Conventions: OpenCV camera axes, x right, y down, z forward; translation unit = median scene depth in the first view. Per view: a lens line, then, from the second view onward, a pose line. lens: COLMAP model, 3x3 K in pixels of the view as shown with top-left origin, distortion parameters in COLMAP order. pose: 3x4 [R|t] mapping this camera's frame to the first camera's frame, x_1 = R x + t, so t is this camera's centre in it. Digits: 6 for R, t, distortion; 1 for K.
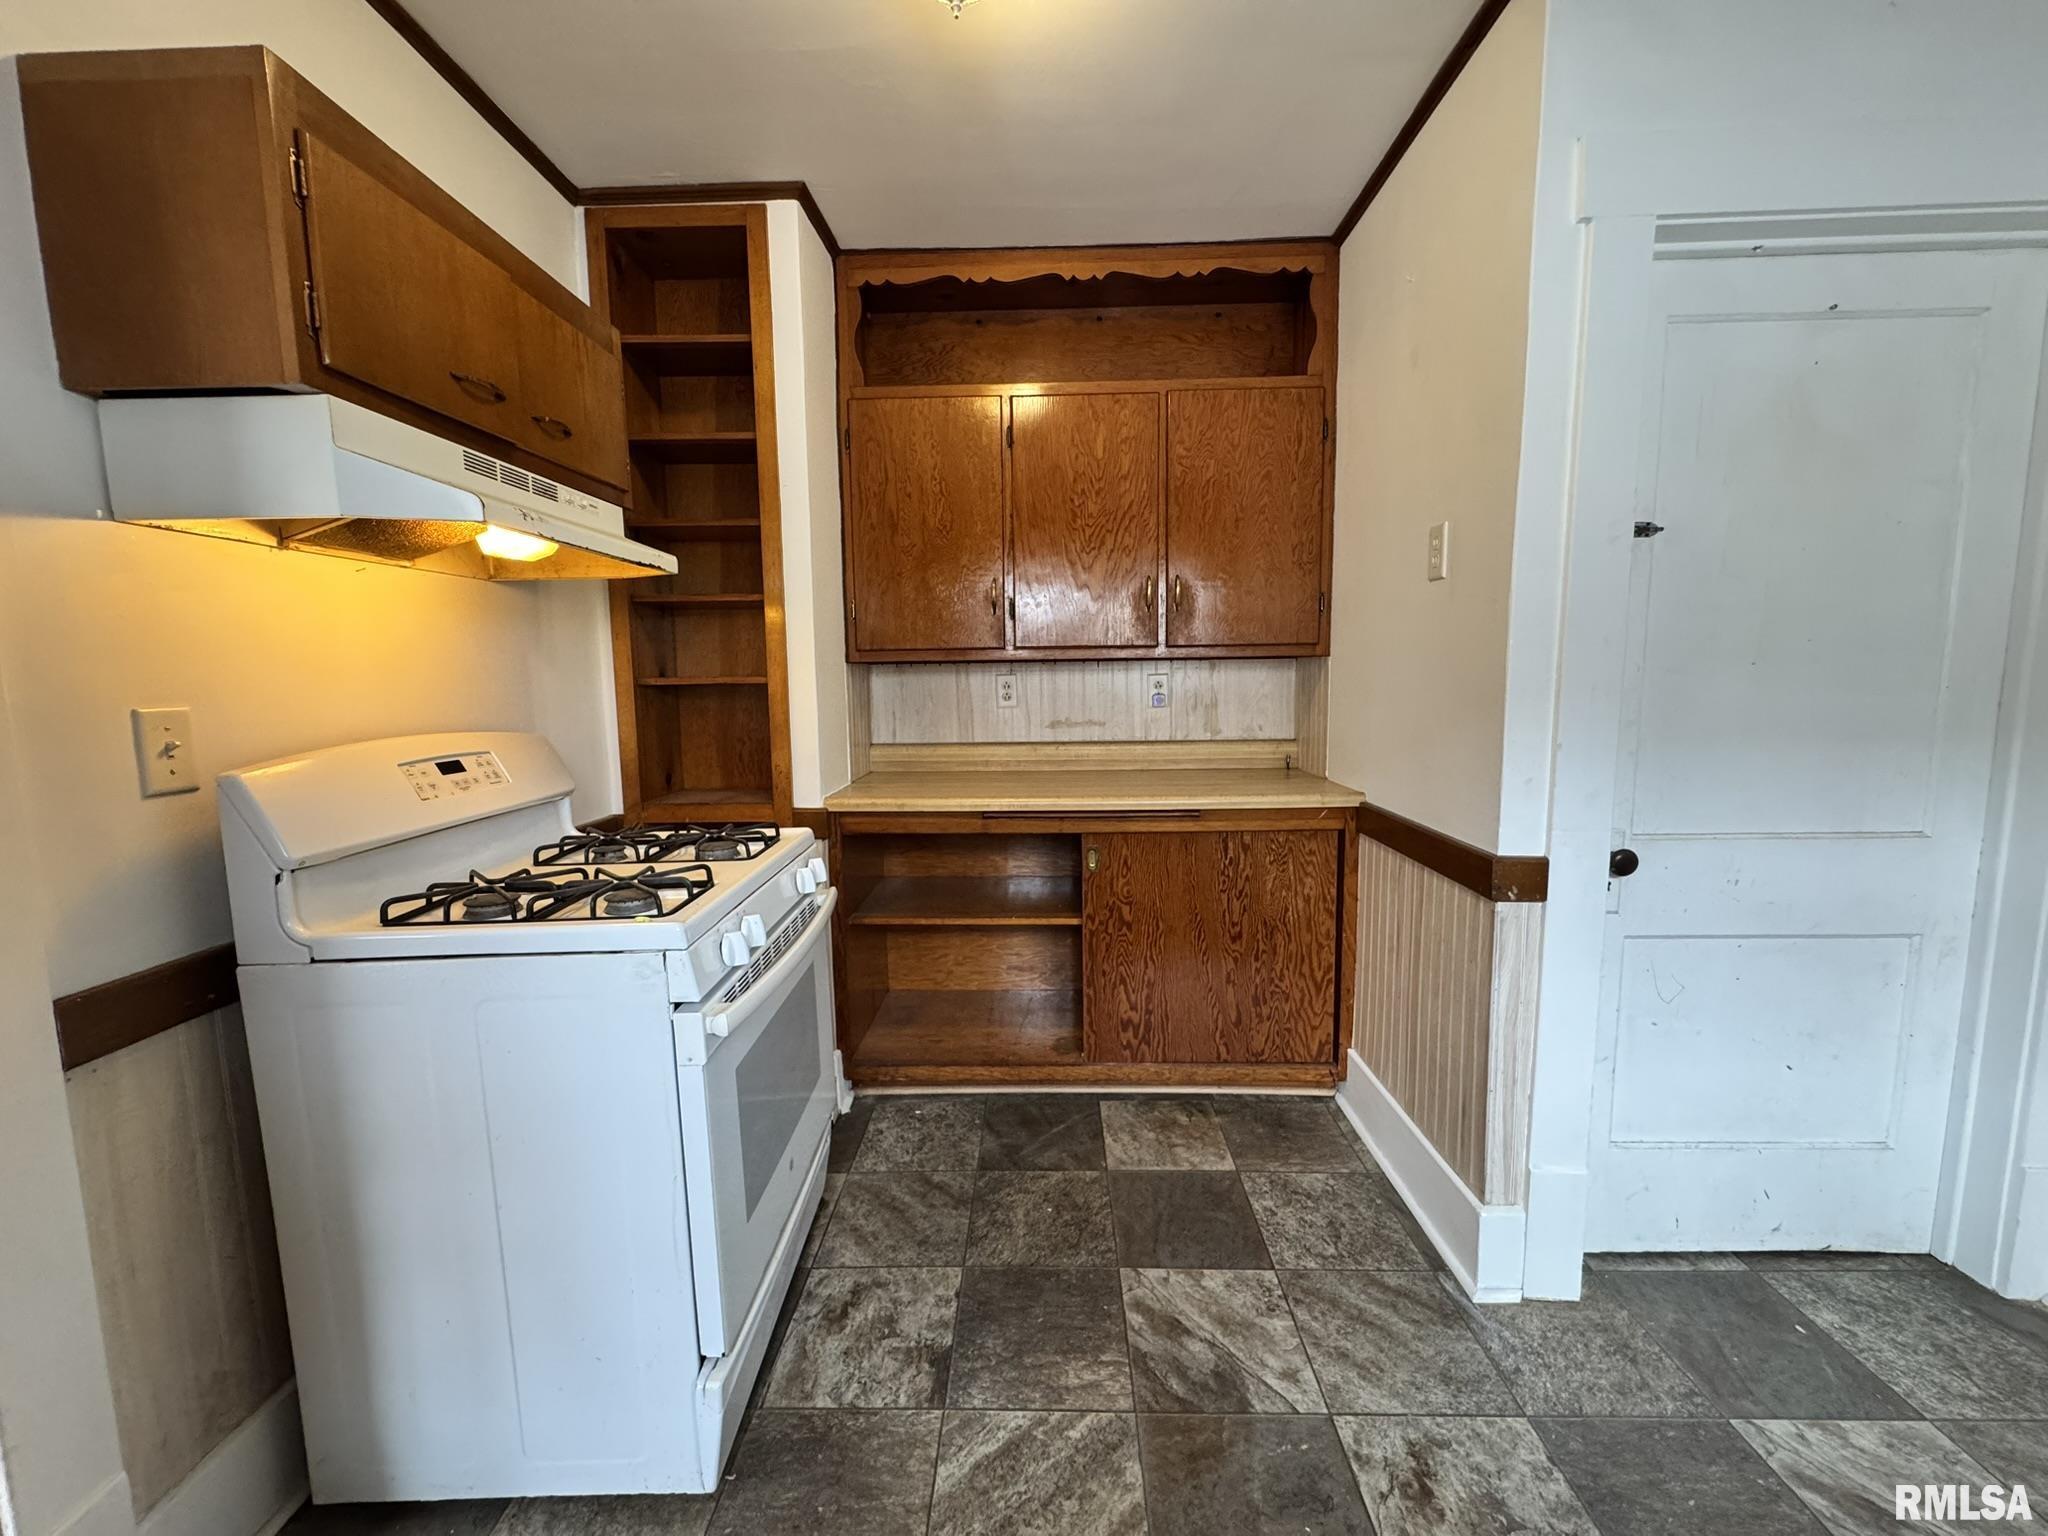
lens RADIAL K [[820.3, 0, 1024.3], [0, 820.3, 765.5], [0, 0, 1]] dist [-0.003203, 0.000967]
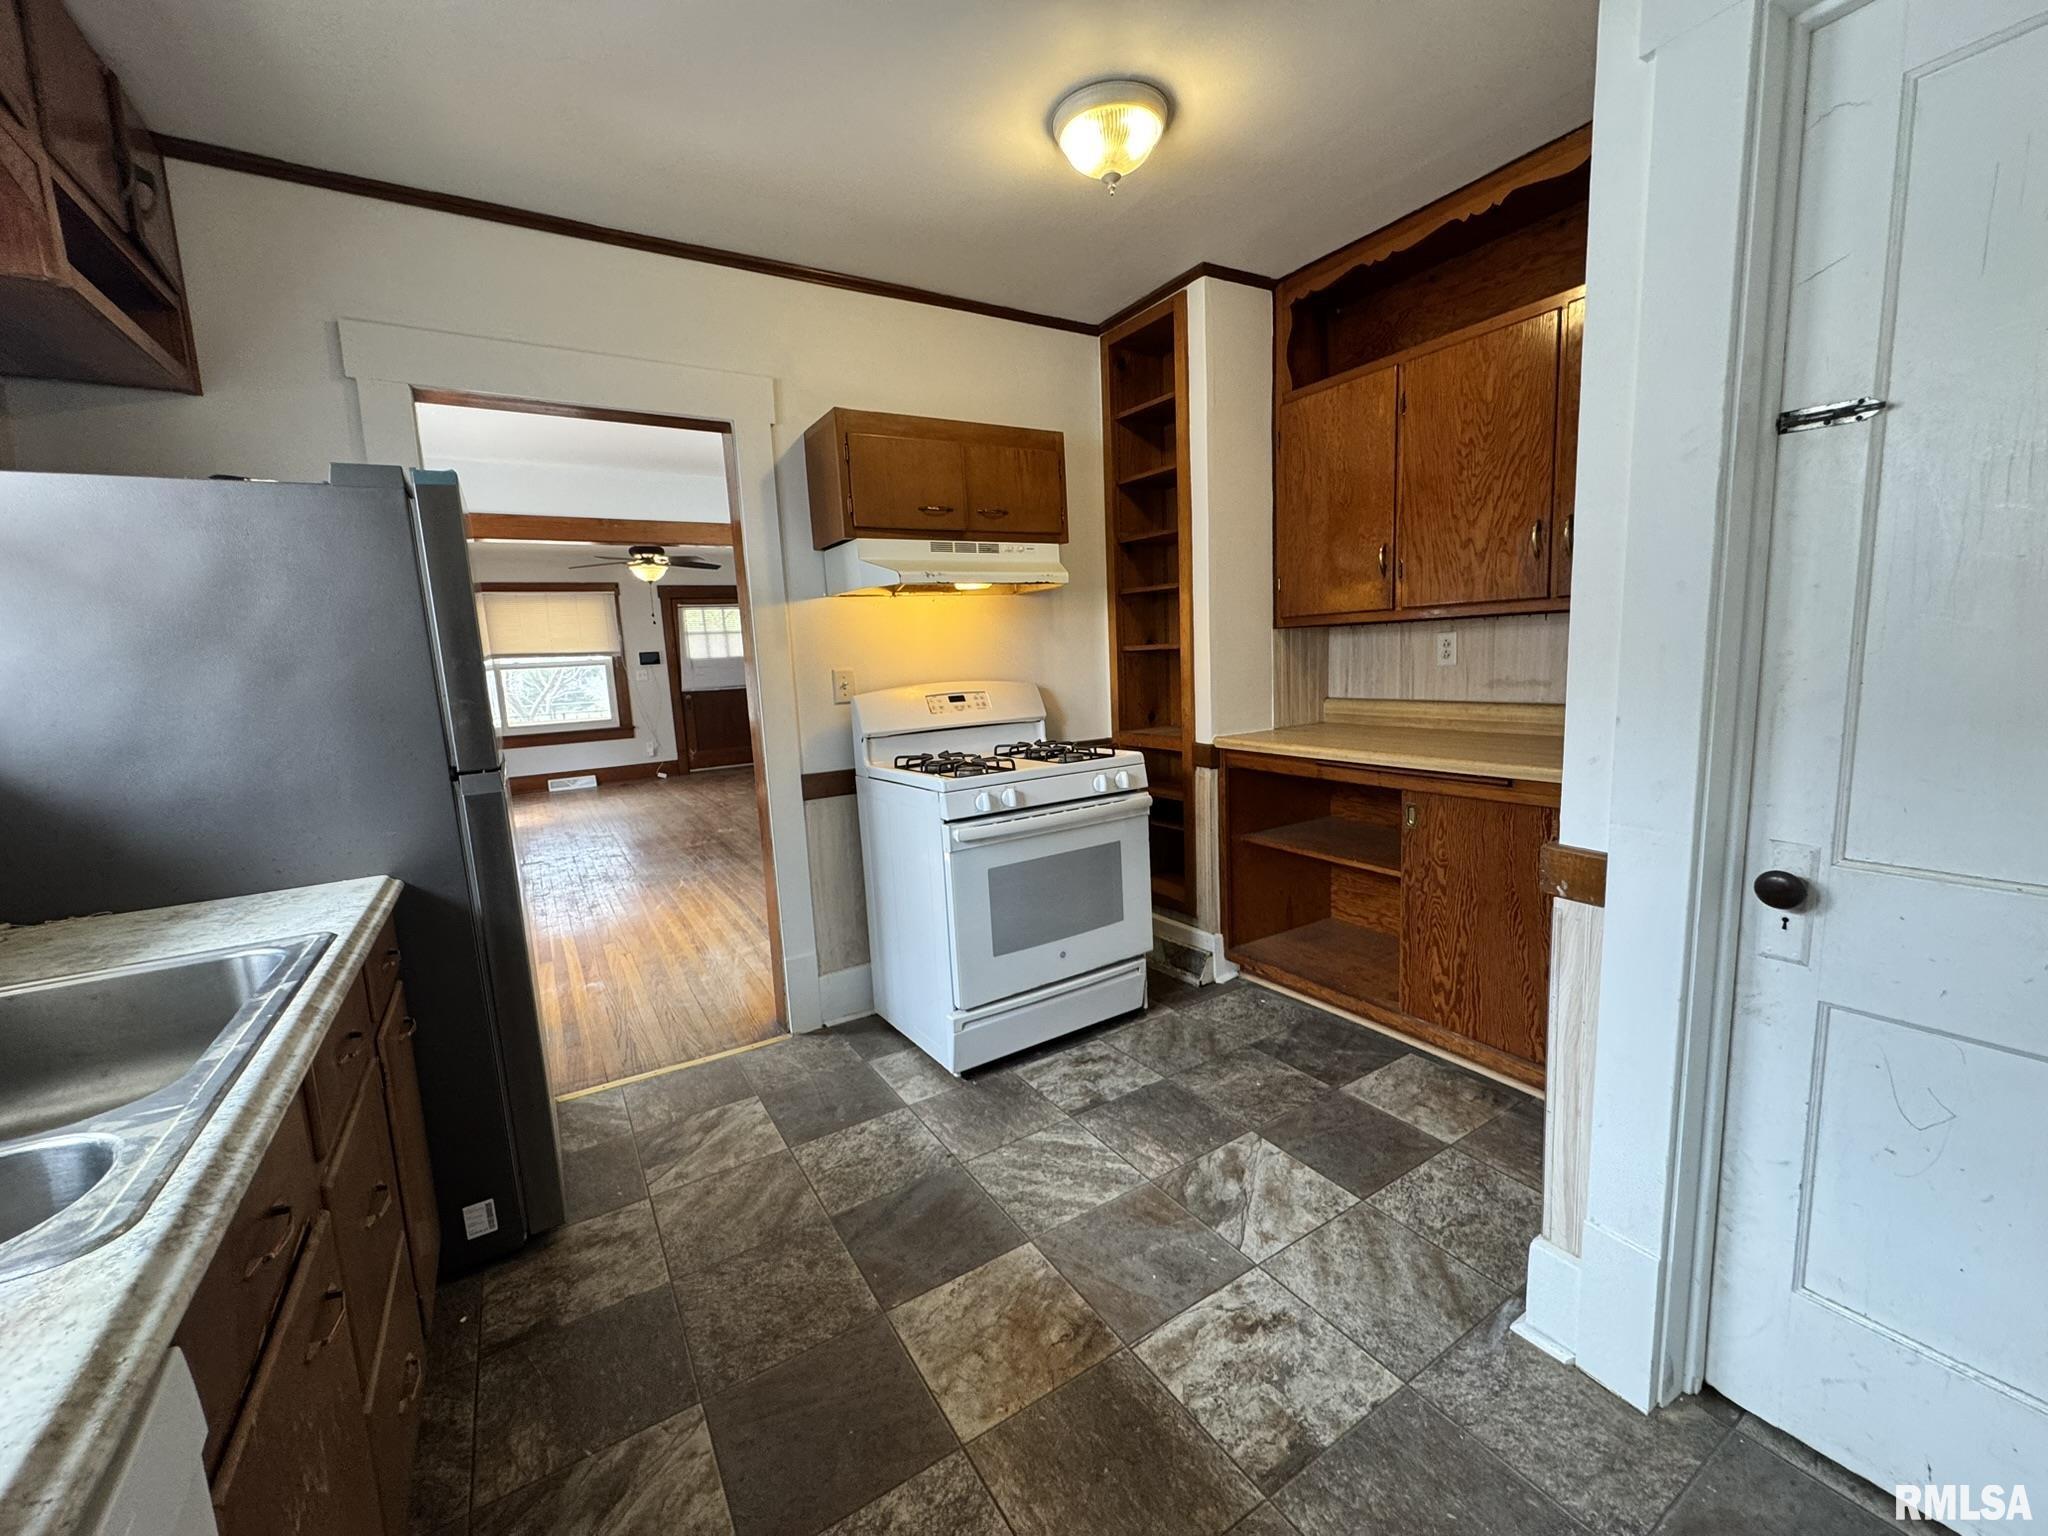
lens RADIAL K [[820.3, 0, 1025.3], [0, 820.3, 765.6], [0, 0, 1]] dist [-0.003203, 0.000967]
pose [[0.550432, 0.102278, -0.828592, 0.911830], [-0.053225, 0.994748, 0.087430, -0.017034], [0.833182, -0.004022, 0.552985, 0.048087]]
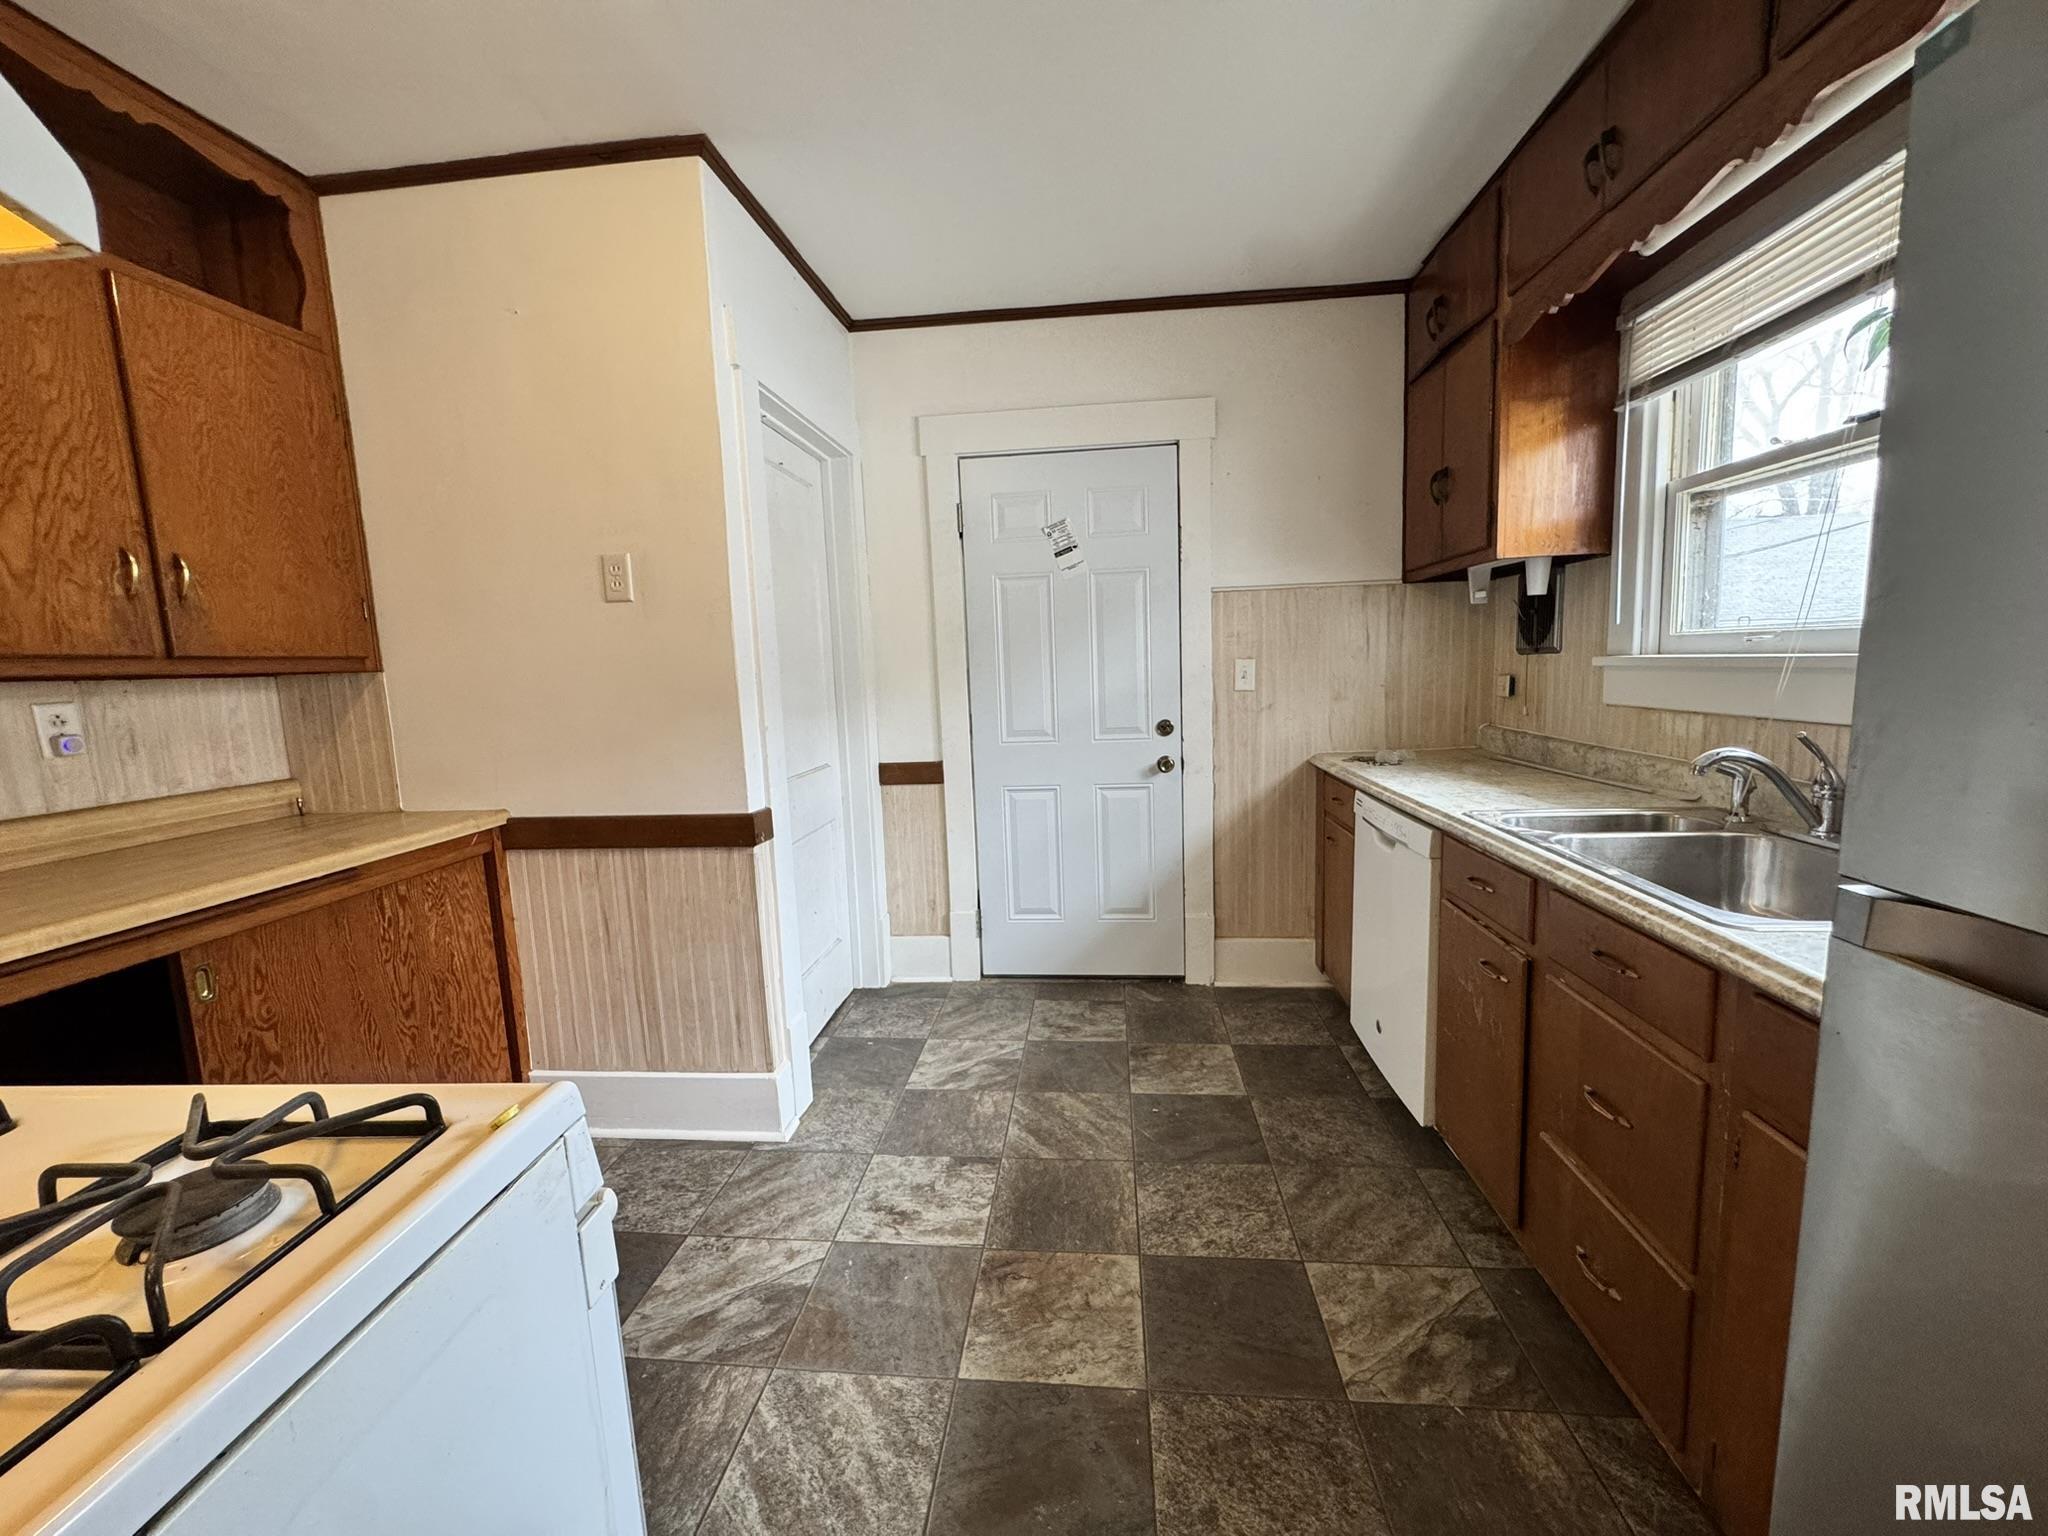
lens RADIAL K [[820.3, 0, 1022.8], [0, 820.3, 763.0], [0, 0, 1]] dist [-0.003203, 0.000967]
pose [[0.072926, -0.109974, 0.991255, -0.673848], [0.146508, 0.984301, 0.098424, -0.035843], [-0.986518, 0.138049, 0.087893, 0.397044]]
